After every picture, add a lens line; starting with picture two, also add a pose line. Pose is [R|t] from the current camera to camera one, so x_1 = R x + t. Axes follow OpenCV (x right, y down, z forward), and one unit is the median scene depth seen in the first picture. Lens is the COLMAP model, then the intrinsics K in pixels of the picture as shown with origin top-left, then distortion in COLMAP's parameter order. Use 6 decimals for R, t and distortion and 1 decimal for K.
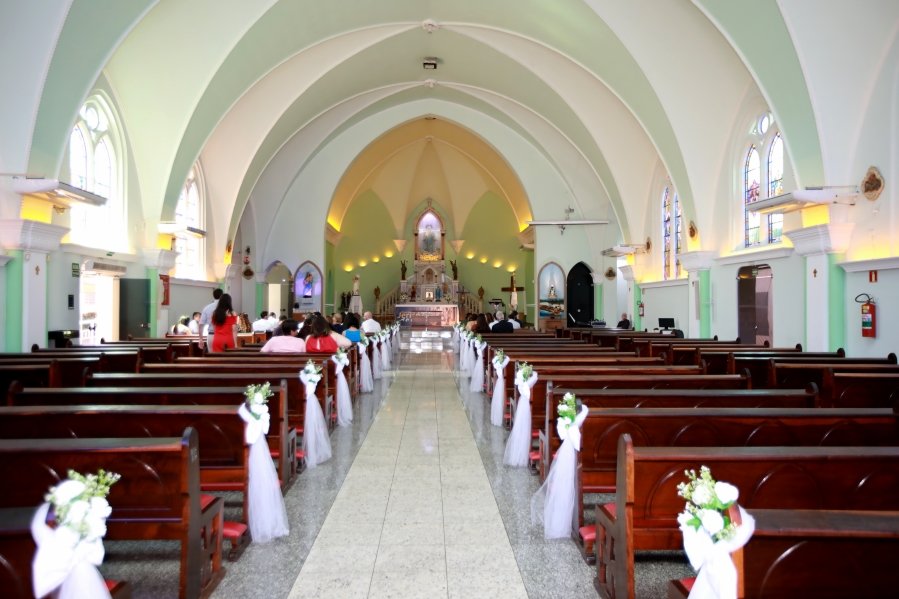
lens RADIAL K [[662.3, 0, 449.5], [0, 662.3, 299.5], [0, 0, 1]] dist [-0.034561, 0.067445]
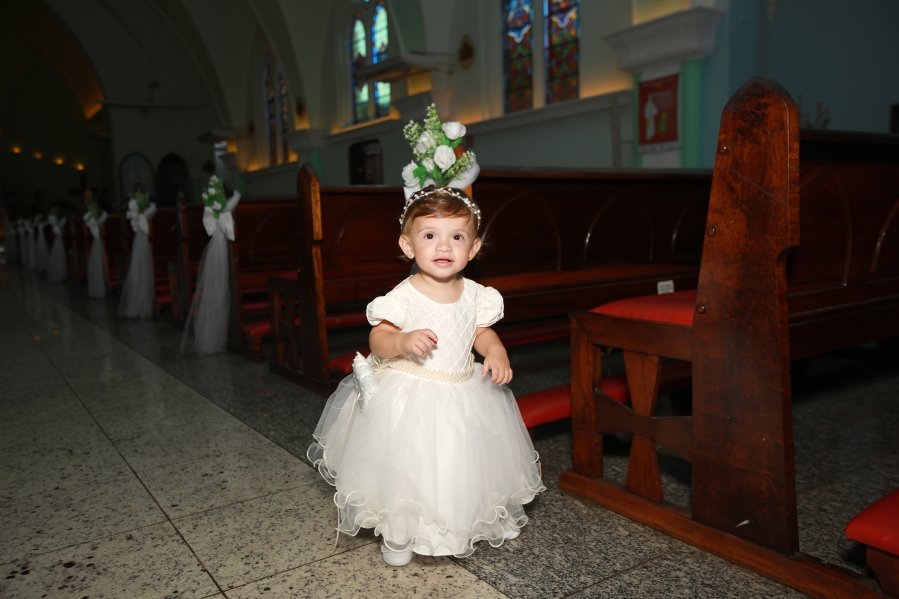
lens RADIAL K [[715.3, 0, 449.5], [0, 715.3, 299.5], [0, 0, 1]] dist [-0.019019, 0.090589]
pose [[0.839423, -0.091549, 0.535712, -0.035680], [0.036706, 0.993009, 0.112183, 0.109382], [-0.542238, -0.074505, 0.836915, 0.041974]]
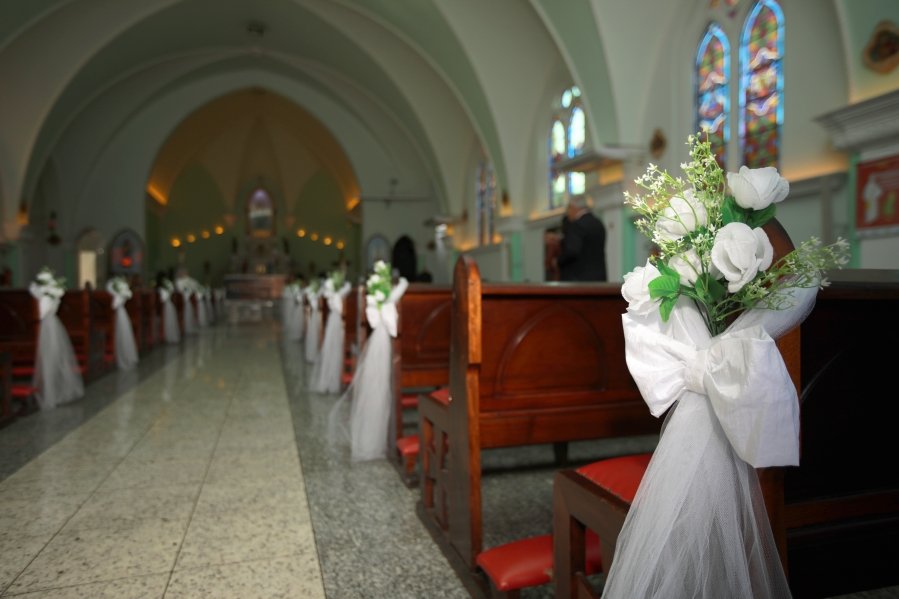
lens RADIAL K [[575.8, 0, 449.5], [0, 575.8, 299.5], [0, 0, 1]] dist [-0.041791, 0.062700]
pose [[0.963428, -0.008443, 0.267835, 0.043310], [0.004514, 0.999873, 0.015281, 0.092623], [-0.267930, -0.013513, 0.963344, 0.193190]]
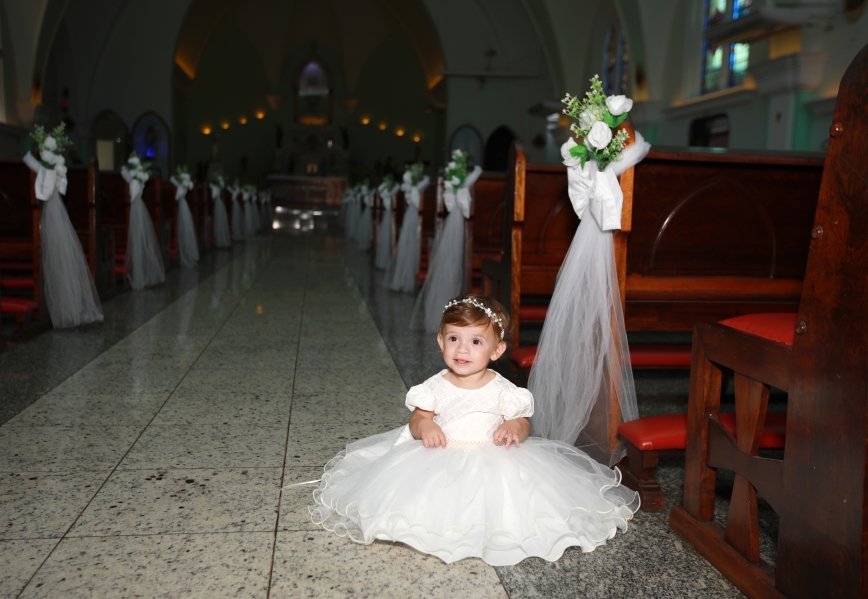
lens RADIAL K [[828.2, 0, 434.0], [0, 828.2, 299.5], [0, 0, 1]] dist [-0.013073, 0.112286]
pose [[0.993778, 0.015295, 0.110323, 0.023050], [-0.027708, 0.993335, 0.111879, 0.111636], [-0.107877, -0.114240, 0.987579, -0.001437]]
